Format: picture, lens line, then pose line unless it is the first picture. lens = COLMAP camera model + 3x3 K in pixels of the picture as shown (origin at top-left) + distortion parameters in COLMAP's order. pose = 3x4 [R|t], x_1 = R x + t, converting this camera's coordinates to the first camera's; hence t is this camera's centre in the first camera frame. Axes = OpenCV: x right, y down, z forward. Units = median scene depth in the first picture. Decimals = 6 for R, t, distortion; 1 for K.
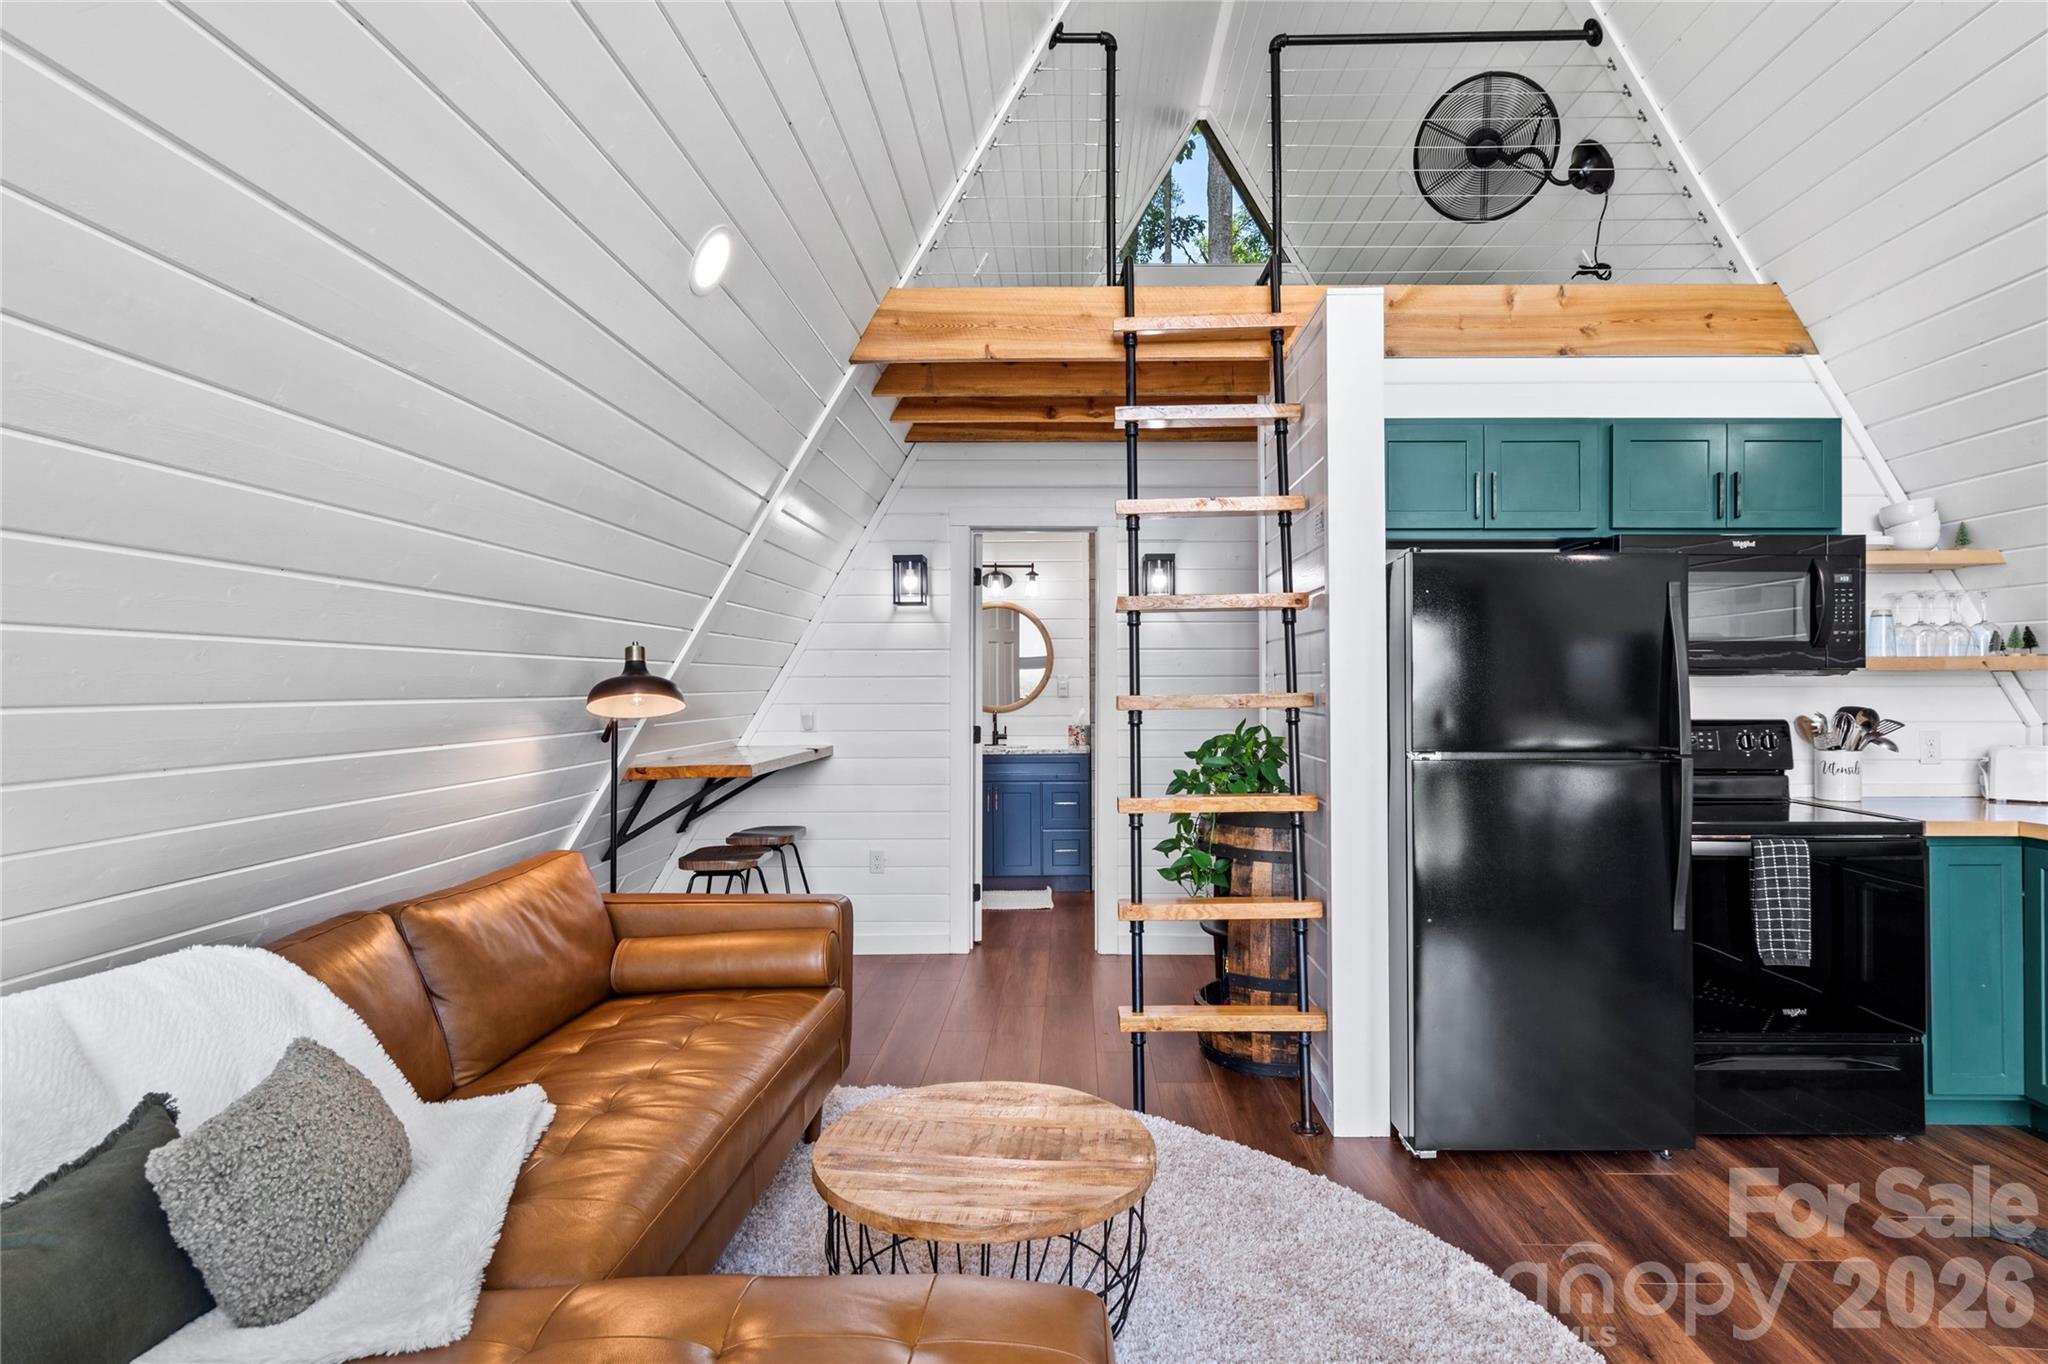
lens RADIAL K [[1096.9, 0, 1027.2], [0, 1096.9, 682.7], [0, 0, 1]] dist [0.018367, 0.003394]
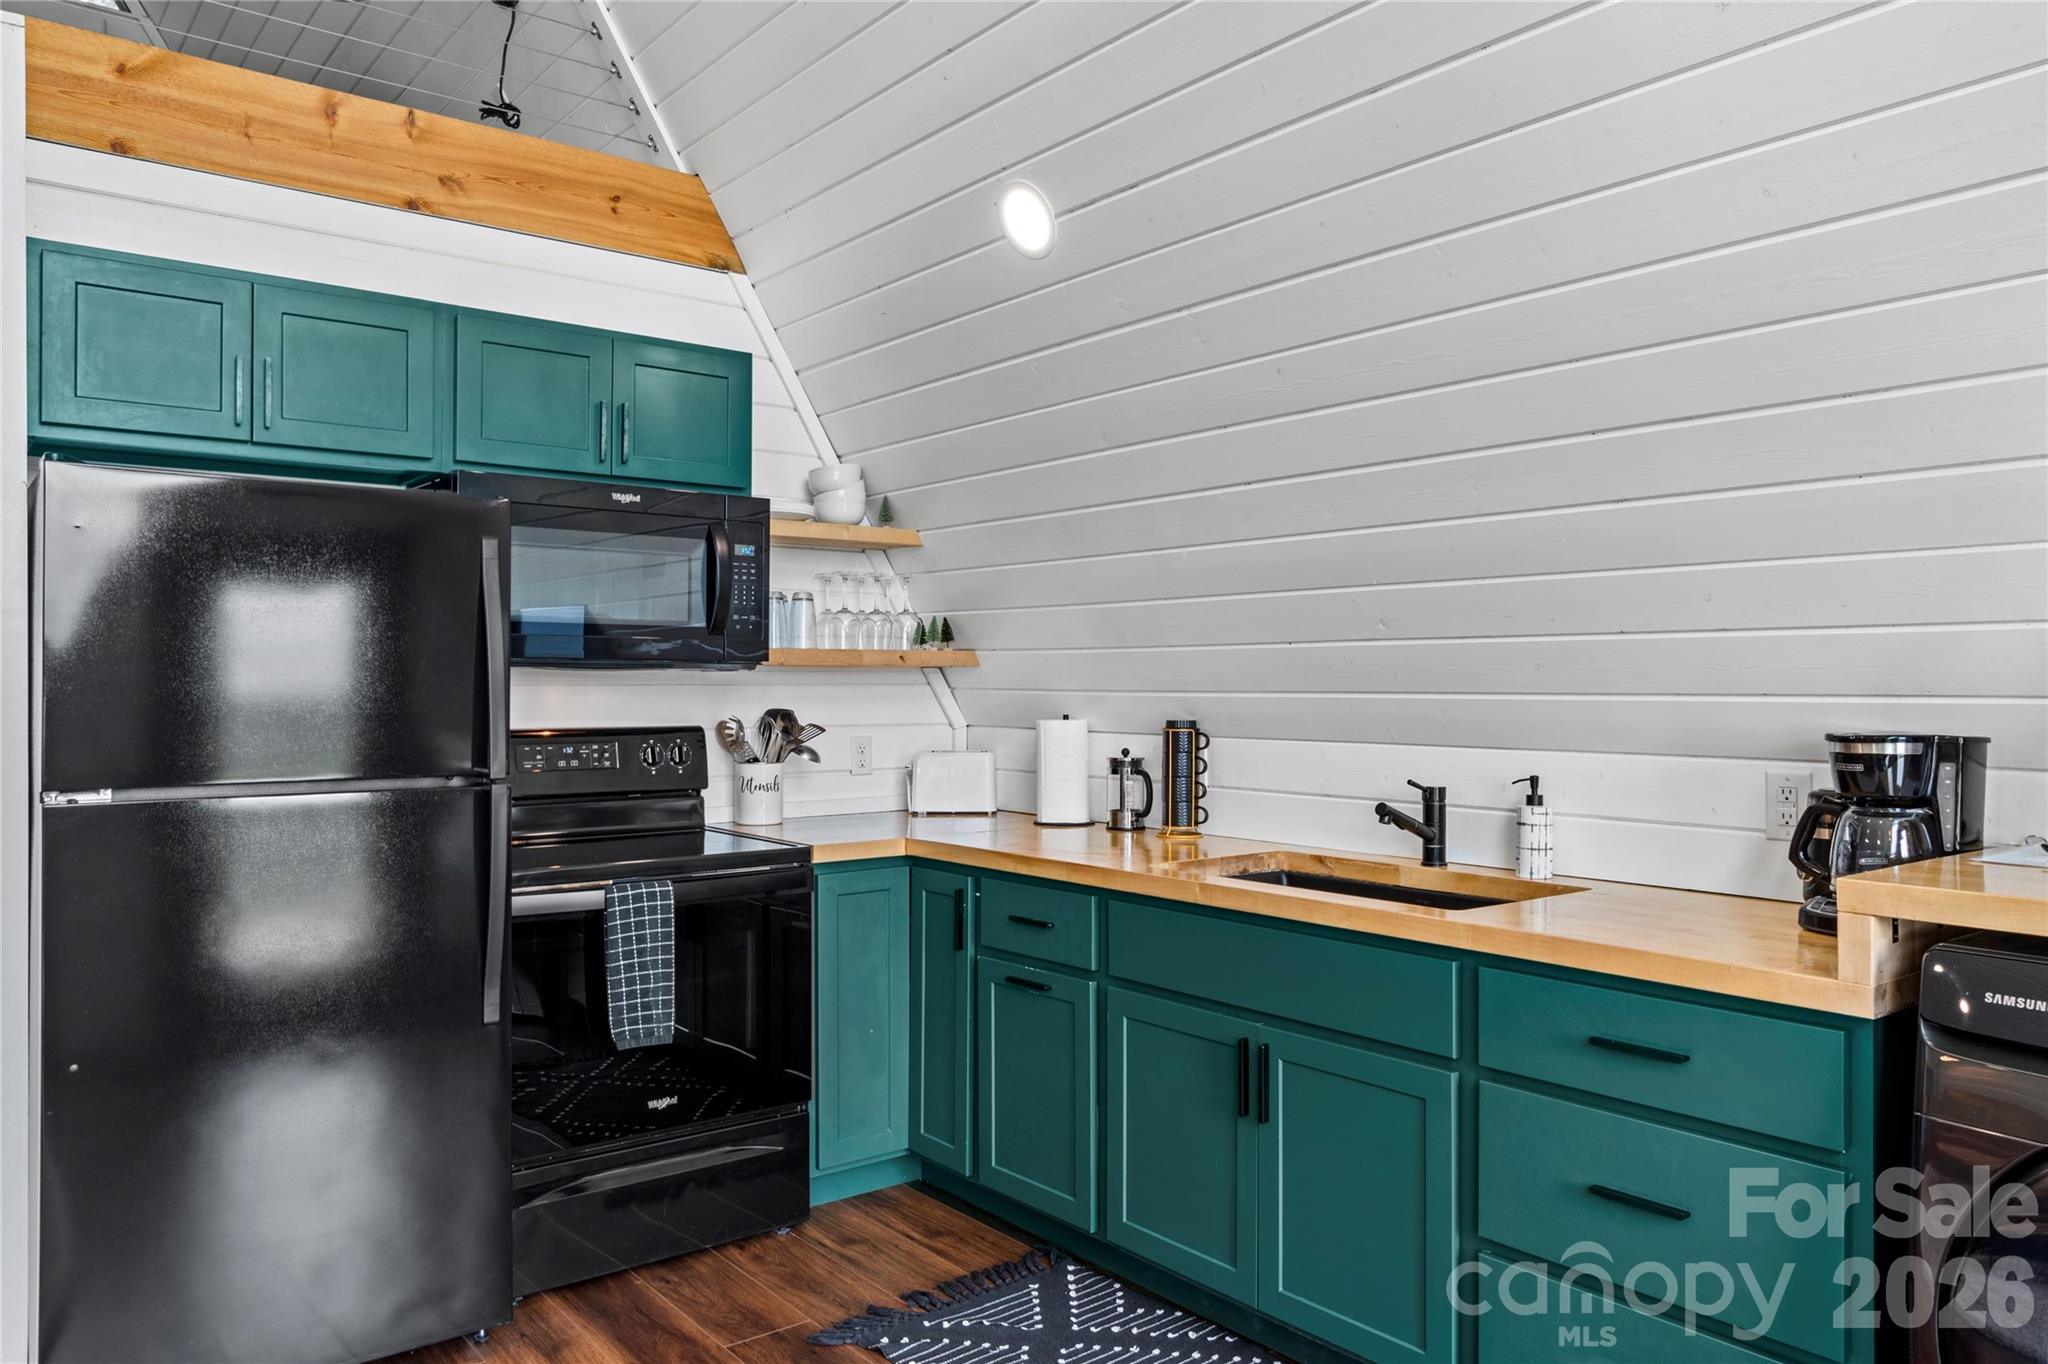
lens RADIAL K [[1493.0, 0, 1030.8], [0, 1493.0, 682.7], [0, 0, 1]] dist [0.004745, 0.001371]
pose [[0.783991, 0.001276, 0.620771, 0.222942], [-0.001889, 0.999998, 0.000329, 0.001437], [-0.620770, -0.001430, 0.783992, 0.017787]]
